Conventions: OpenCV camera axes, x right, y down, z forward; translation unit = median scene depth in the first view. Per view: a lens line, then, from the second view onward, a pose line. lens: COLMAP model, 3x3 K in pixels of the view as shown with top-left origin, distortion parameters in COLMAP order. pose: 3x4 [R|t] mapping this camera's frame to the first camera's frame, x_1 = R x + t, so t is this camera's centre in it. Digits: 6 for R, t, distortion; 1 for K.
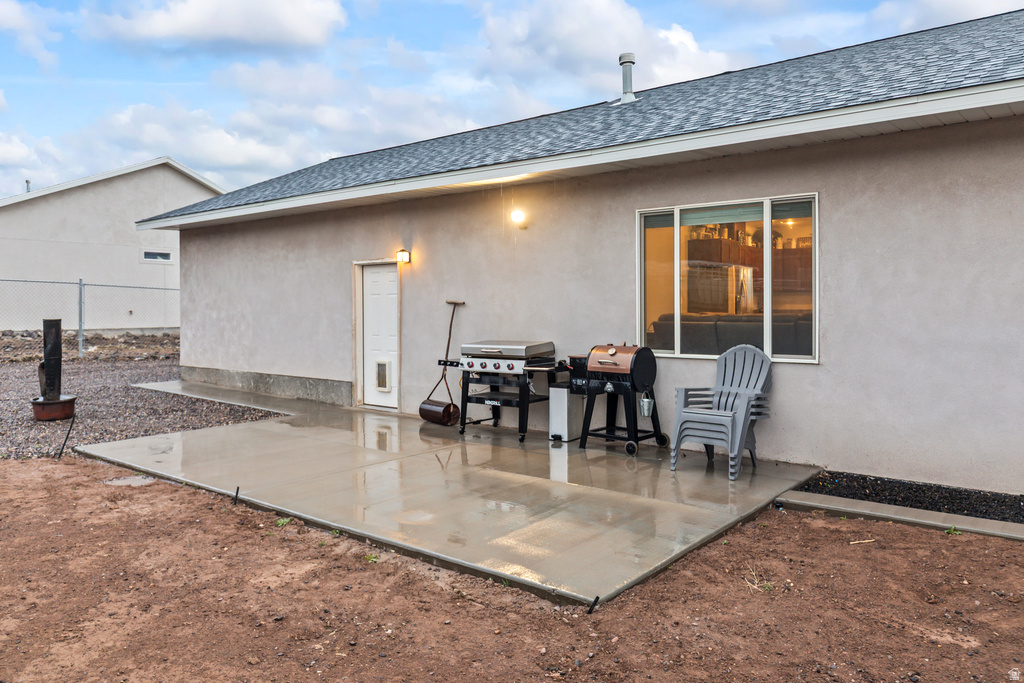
lens RADIAL K [[726.8, 0, 512.0], [0, 726.8, 341.5], [0, 0, 1]] dist [-0.001109, -0.000053]
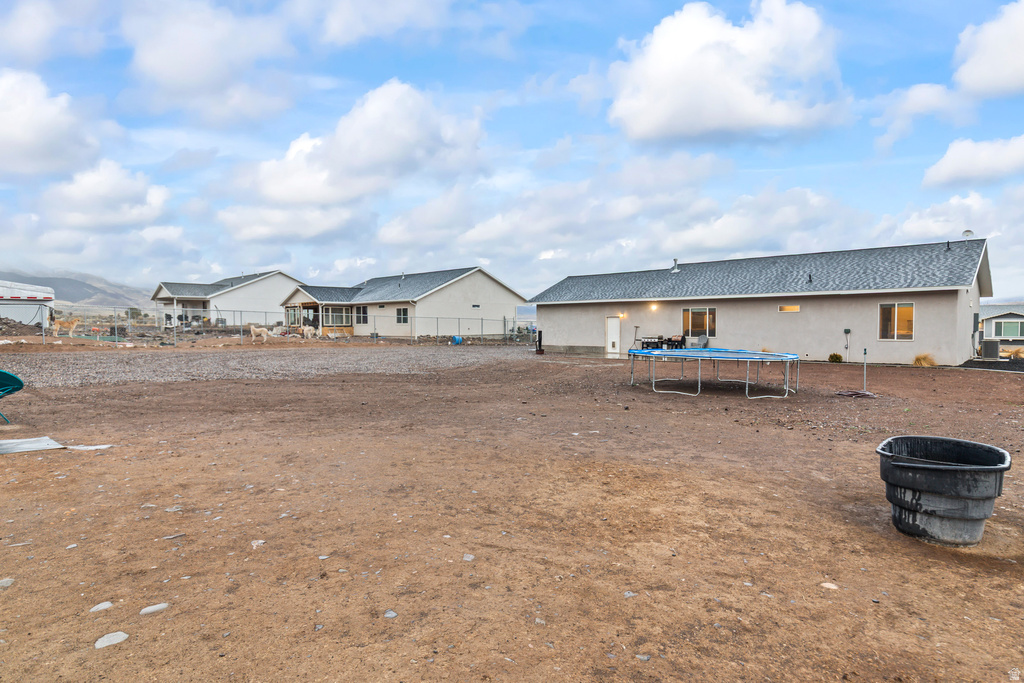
lens RADIAL K [[560.6, 0, 512.0], [0, 560.6, 341.5], [0, 0, 1]] dist [0.002732, 0.000295]
pose [[0.997013, 0.001013, -0.077232, -0.640391], [-0.002344, 0.999850, -0.017141, 0.106681], [0.077203, 0.017271, 0.996866, -2.703800]]
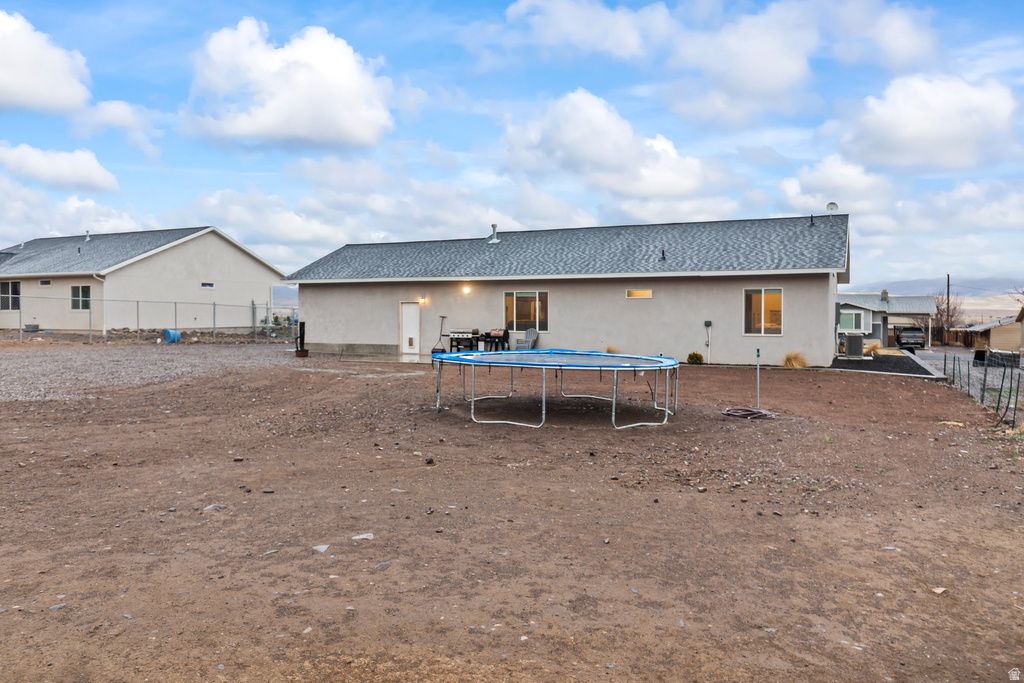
lens RADIAL K [[718.7, 0, 509.2], [0, 718.7, 338.4], [0, 0, 1]] dist [0.005439, 0.000656]
pose [[0.972365, -0.003347, 0.233444, -0.590676], [0.006378, 0.999905, -0.012231, 0.089221], [-0.233380, 0.013382, 0.972293, -2.301635]]
